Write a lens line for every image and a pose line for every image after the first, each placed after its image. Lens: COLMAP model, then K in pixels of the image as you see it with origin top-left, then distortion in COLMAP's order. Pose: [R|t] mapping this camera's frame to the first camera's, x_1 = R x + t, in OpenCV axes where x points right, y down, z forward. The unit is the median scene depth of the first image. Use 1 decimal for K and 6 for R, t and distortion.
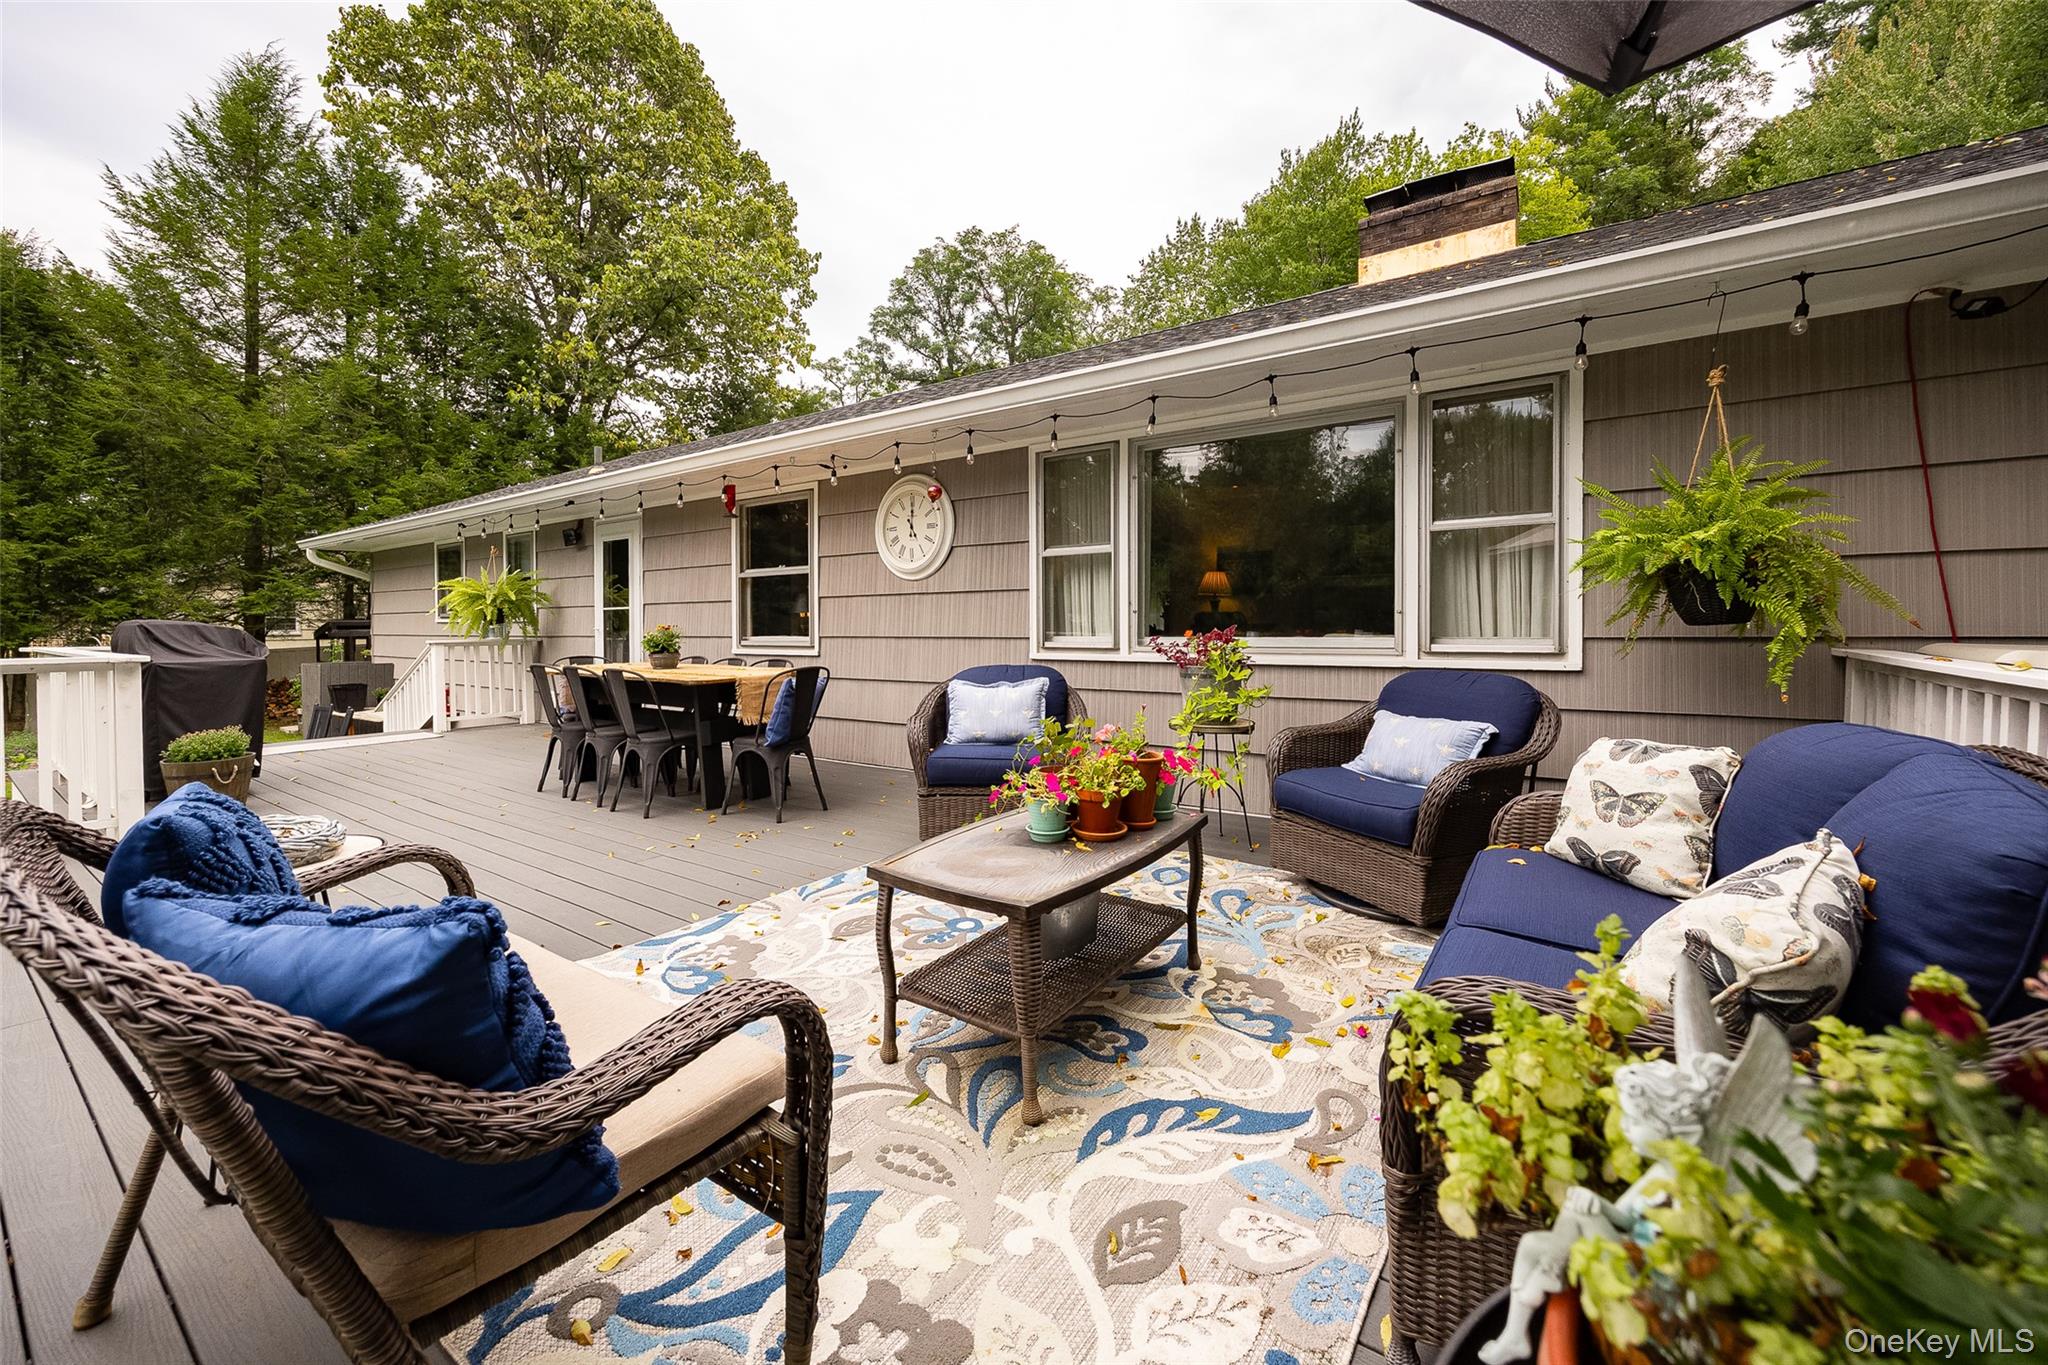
lens RADIAL K [[817.4, 0, 1031.4], [0, 817.4, 641.6], [0, 0, 1]] dist [-0.001924, -0.000389]
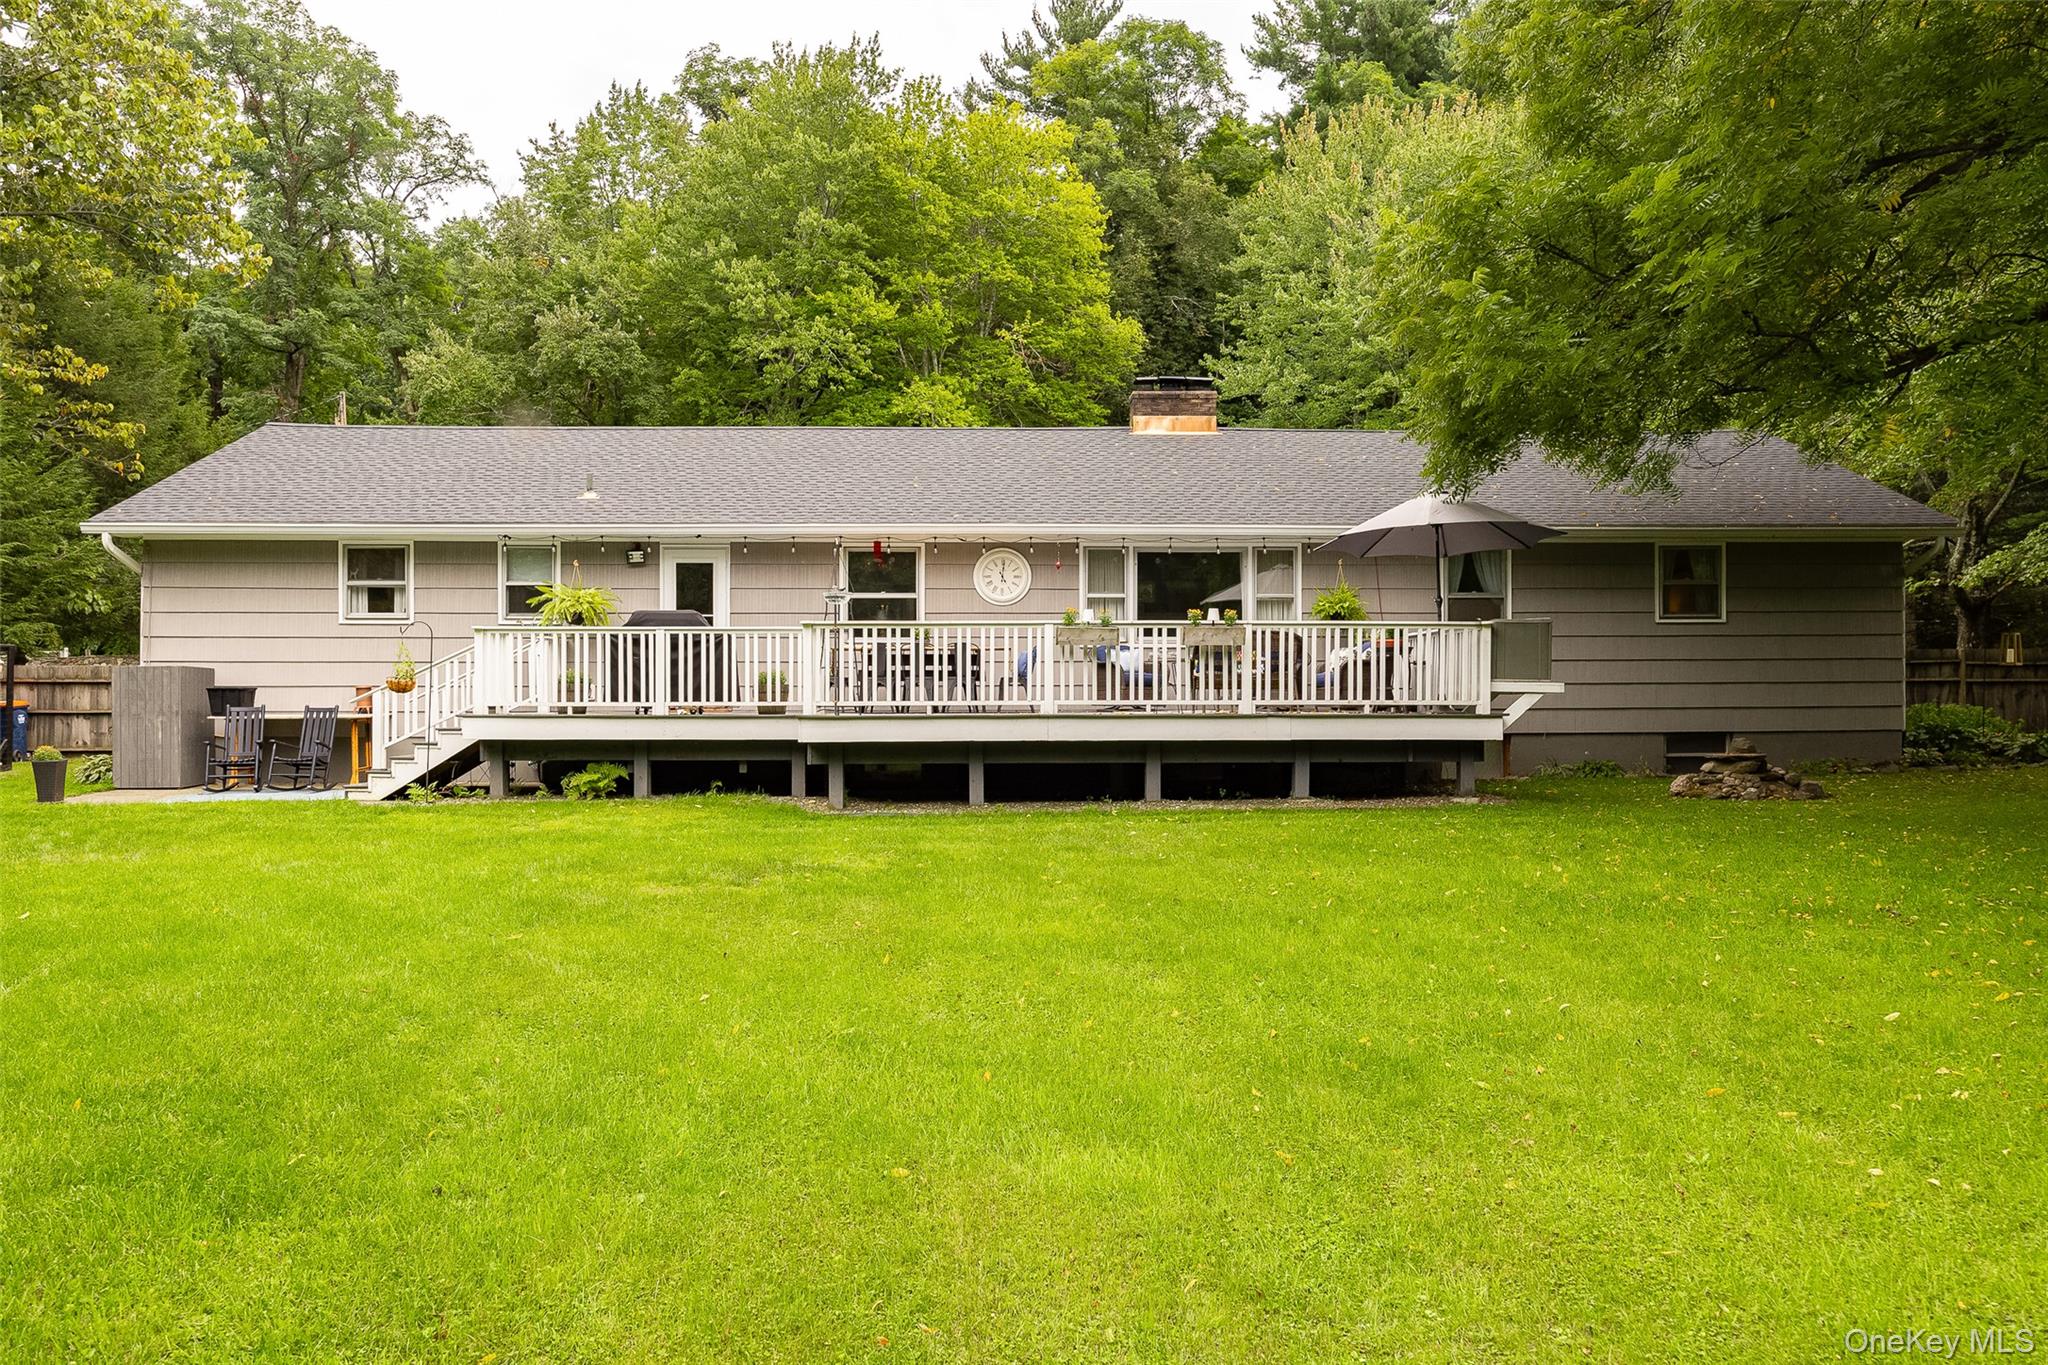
lens RADIAL K [[1577.0, 0, 1024.0], [0, 1577.0, 682.5], [0, 0, 1]] dist [-0.001415, -0.000660]
pose [[0.808845, 0.009777, 0.587941, -1.702736], [0.006269, 0.999662, -0.025248, 0.143643], [-0.587988, 0.024107, 0.808510, -1.444321]]
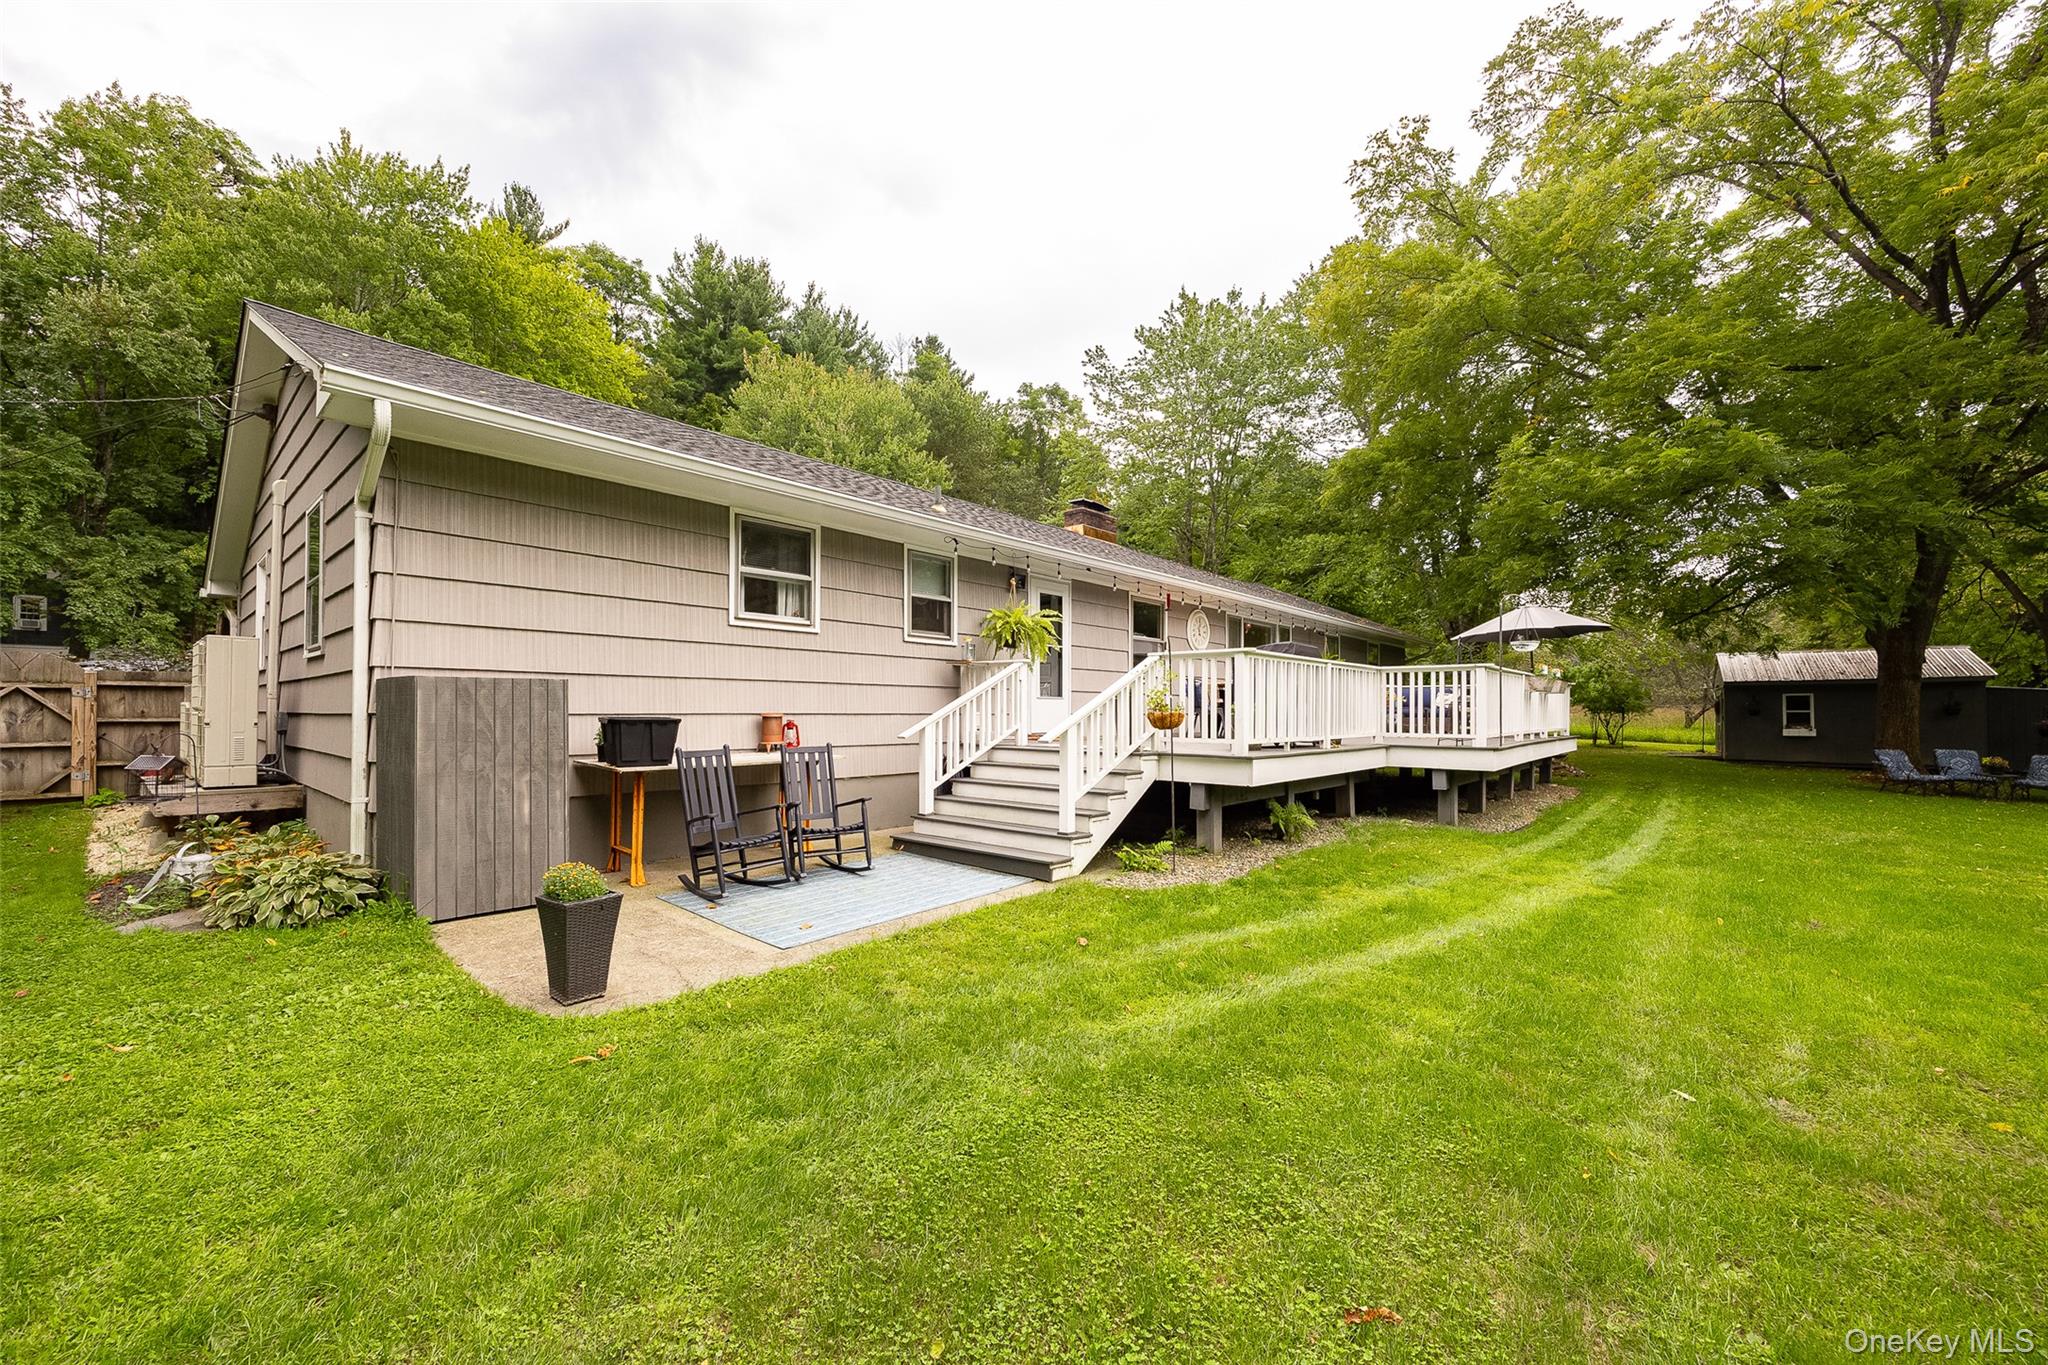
lens RADIAL K [[802.4, 0, 1041.7], [0, 802.4, 704.6], [0, 0, 1]] dist [-0.000446, -0.000085]
pose [[0.087162, 0.013663, 0.996100, -1.990906], [0.011762, 0.999822, -0.014744, 0.080694], [-0.996125, 0.013001, 0.086985, 1.001231]]
